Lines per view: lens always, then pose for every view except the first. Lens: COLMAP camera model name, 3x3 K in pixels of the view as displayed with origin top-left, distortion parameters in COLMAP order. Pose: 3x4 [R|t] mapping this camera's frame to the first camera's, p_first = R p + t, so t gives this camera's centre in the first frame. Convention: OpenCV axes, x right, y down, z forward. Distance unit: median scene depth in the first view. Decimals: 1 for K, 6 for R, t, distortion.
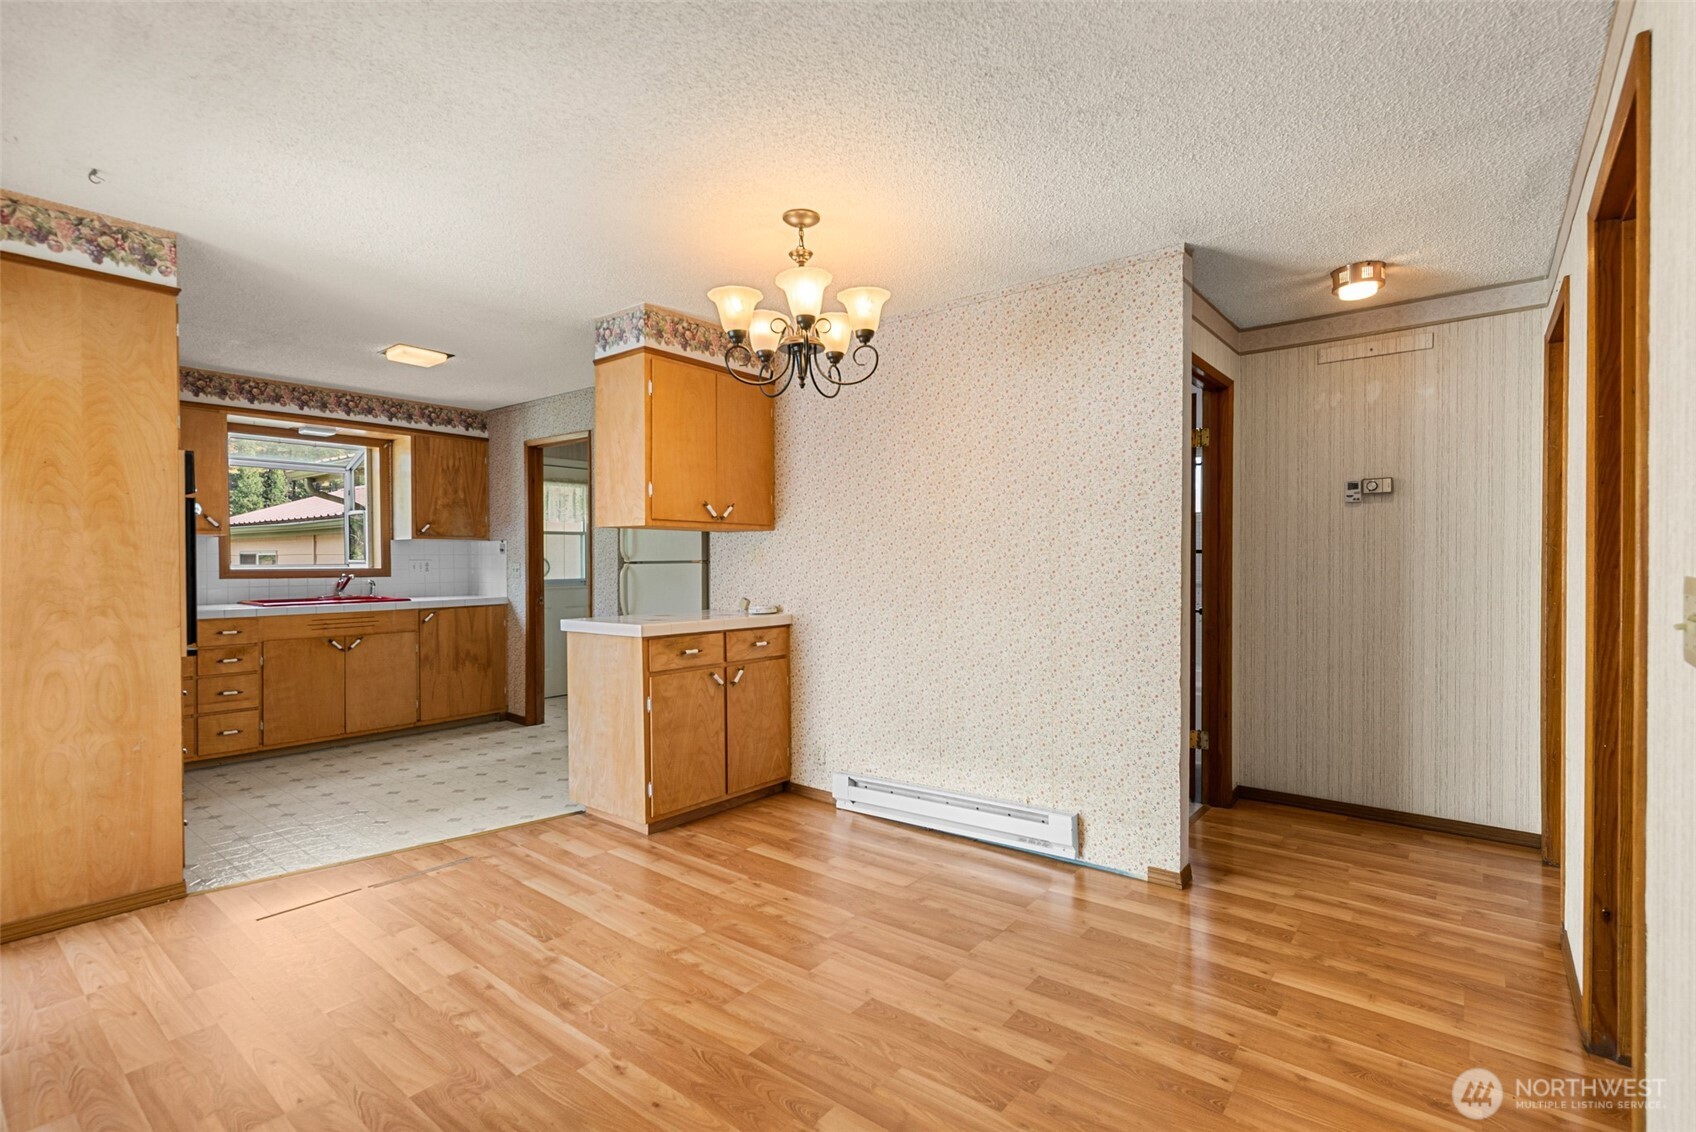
lens RADIAL K [[786.9, 0, 848.0], [0, 786.9, 566.0], [0, 0, 1]] dist [0.002422, 0.000167]
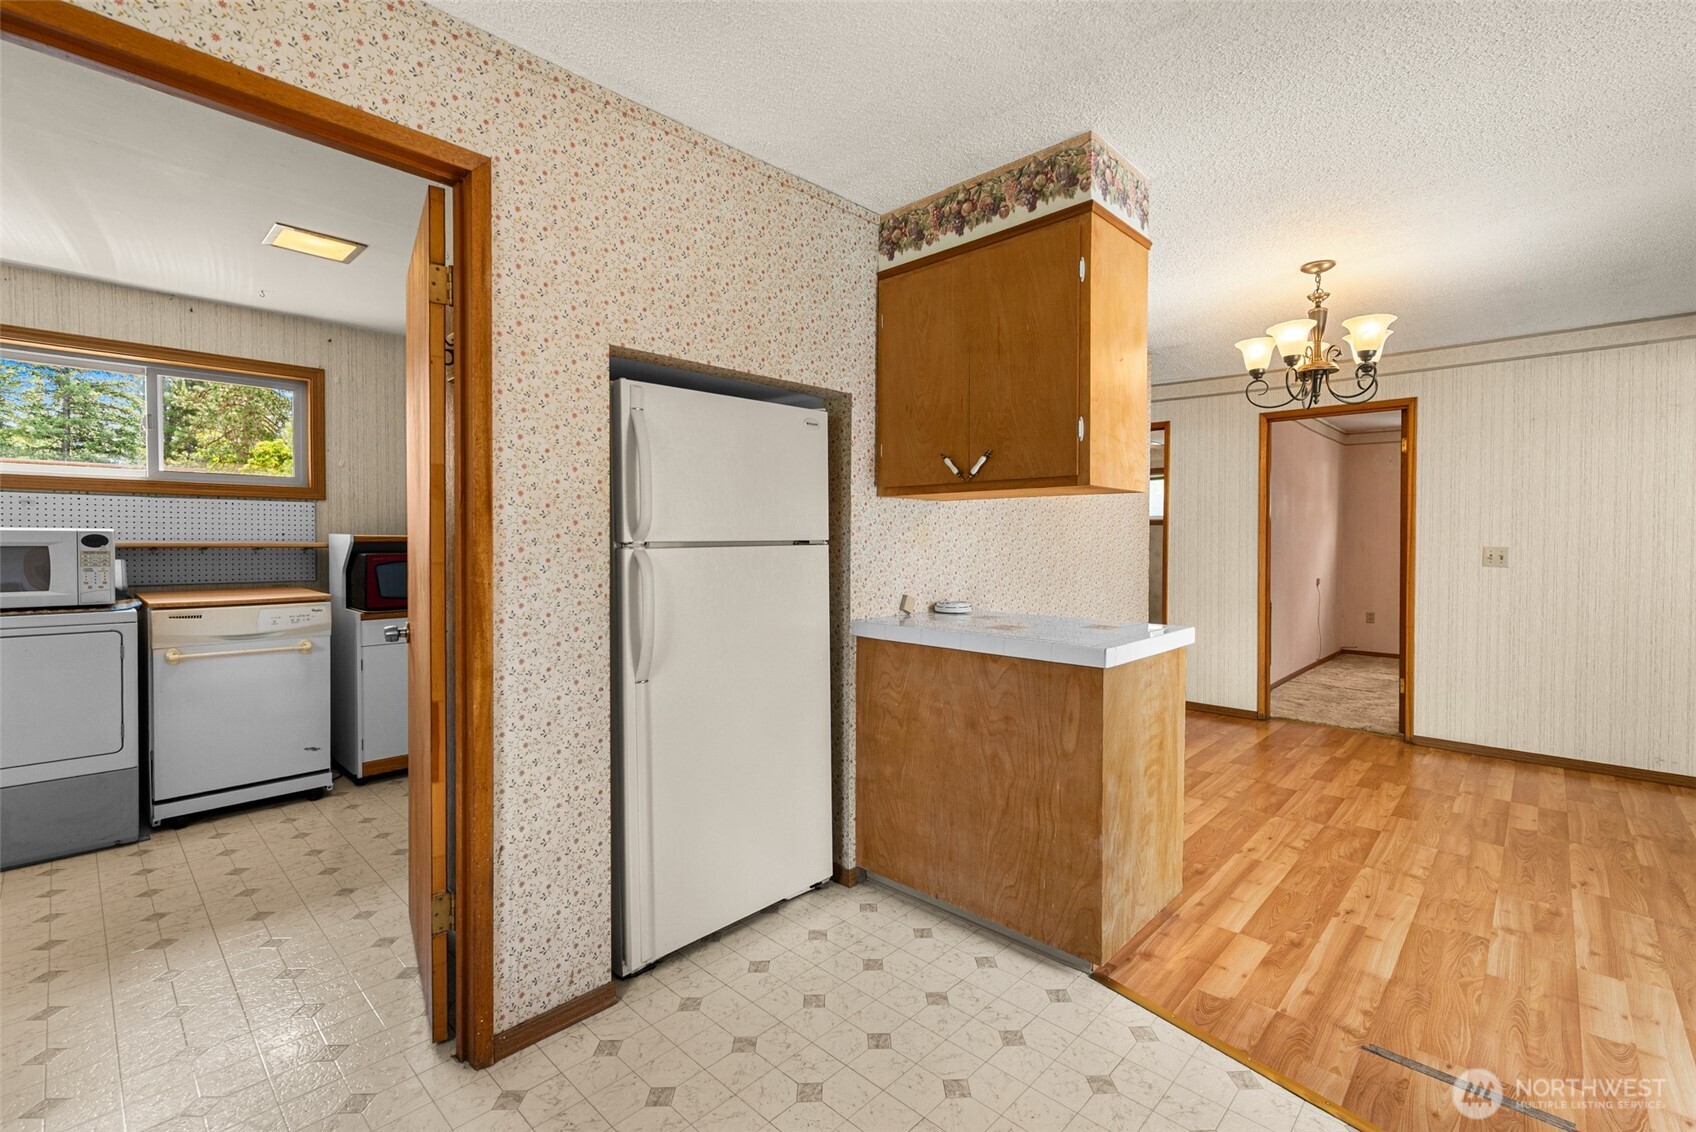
lens RADIAL K [[748.5, 0, 864.9], [0, 748.5, 554.0], [0, 0, 1]] dist [-0.000377, -0.000251]
pose [[0.068629, -0.015805, 0.997517, -1.307607], [0.004408, 0.999870, 0.015539, -0.009962], [-0.997633, 0.003331, 0.068689, 1.652203]]
